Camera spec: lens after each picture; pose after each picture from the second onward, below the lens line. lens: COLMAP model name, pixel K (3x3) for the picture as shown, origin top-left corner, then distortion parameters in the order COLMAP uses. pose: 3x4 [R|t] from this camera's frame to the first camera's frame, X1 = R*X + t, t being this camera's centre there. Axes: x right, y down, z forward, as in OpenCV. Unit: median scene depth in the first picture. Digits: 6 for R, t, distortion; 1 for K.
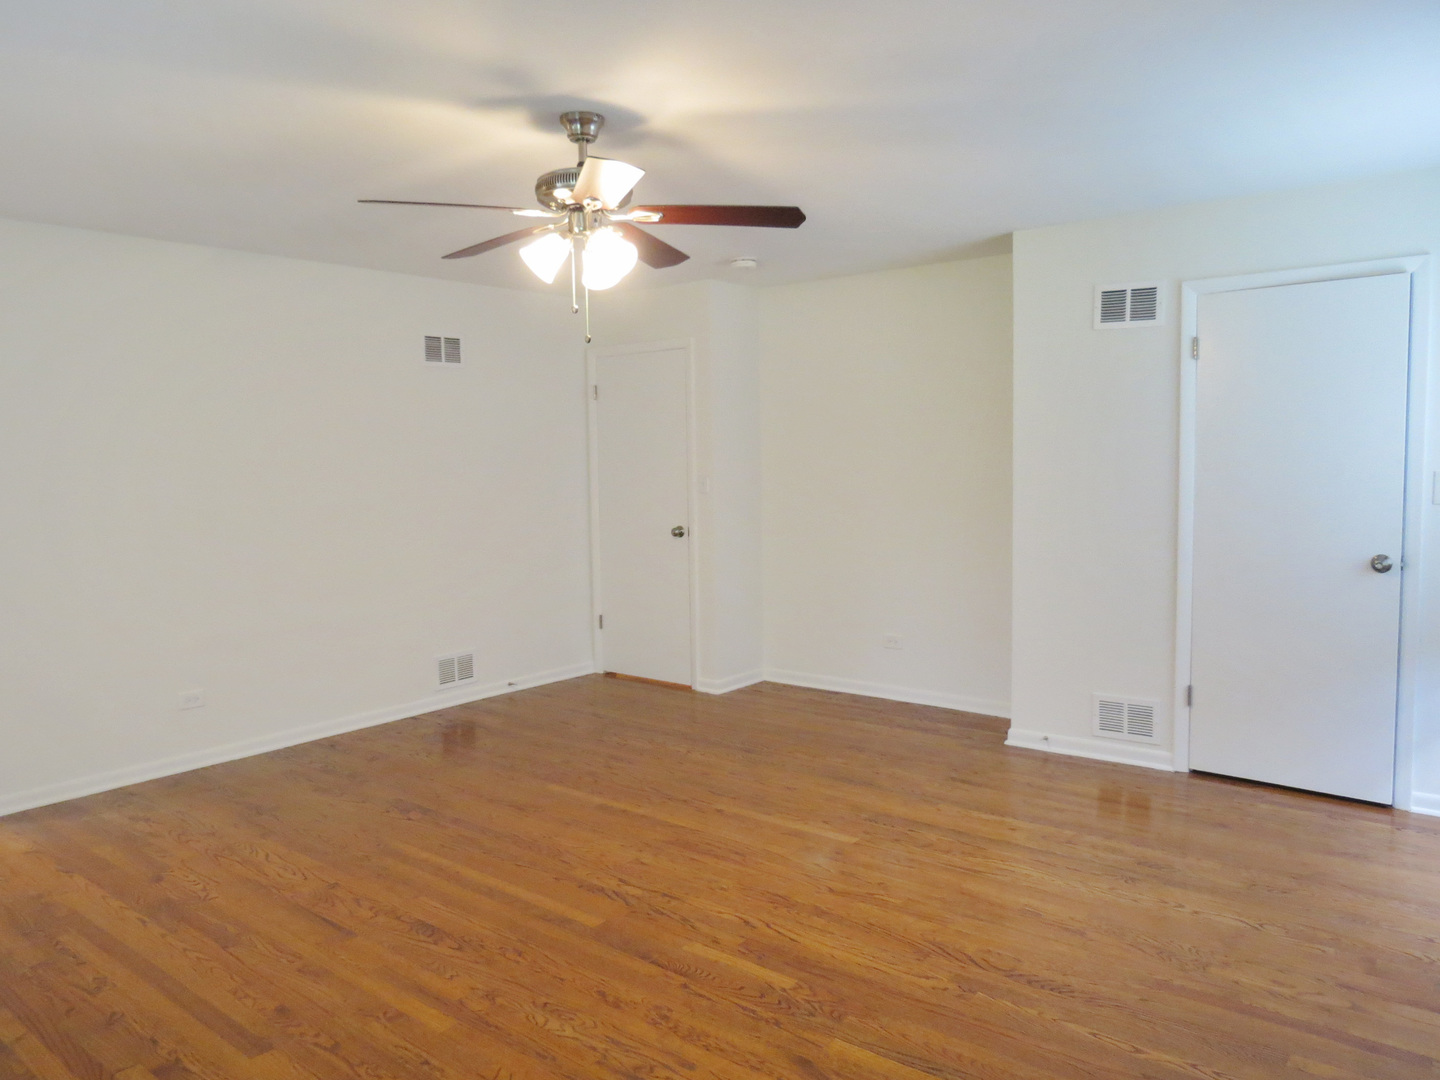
lens RADIAL K [[1023.5, 0, 722.4], [0, 1023.5, 541.4], [0, 0, 1]] dist [-0.036595, 0.019910]
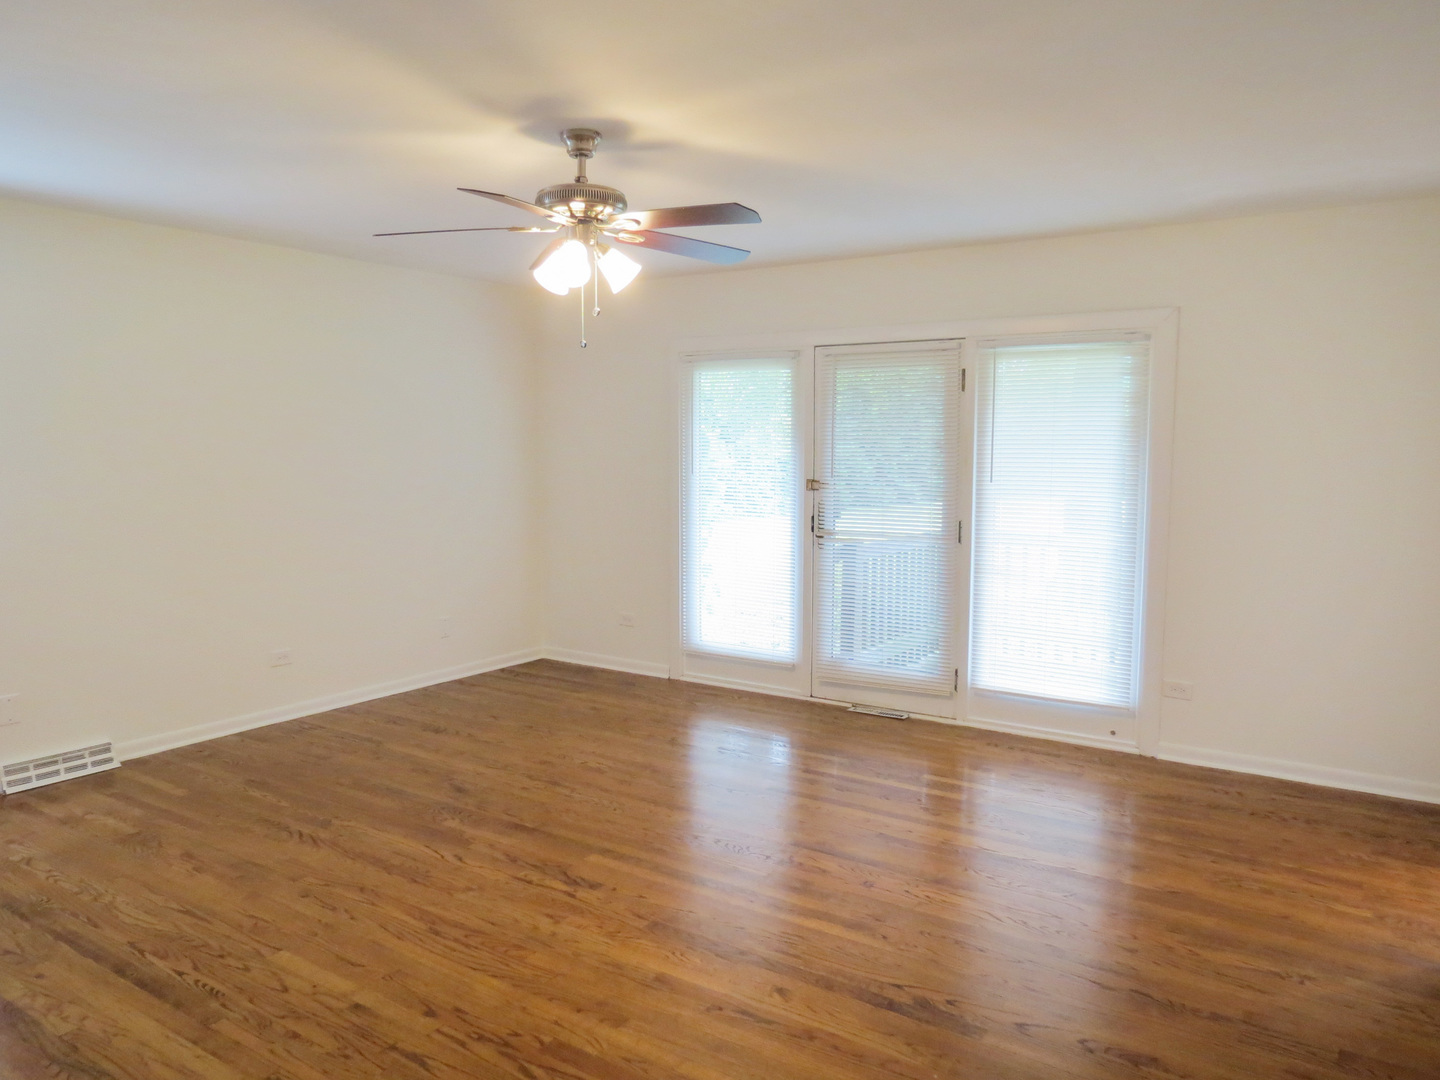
lens RADIAL K [[1023.5, 0, 726.0], [0, 1023.5, 545.5], [0, 0, 1]] dist [-0.036595, 0.019910]
pose [[-0.995582, 0.021099, -0.091493, -0.164644], [0.004418, 0.983873, 0.178817, -0.167823], [0.093790, 0.177622, -0.979619, 1.926597]]
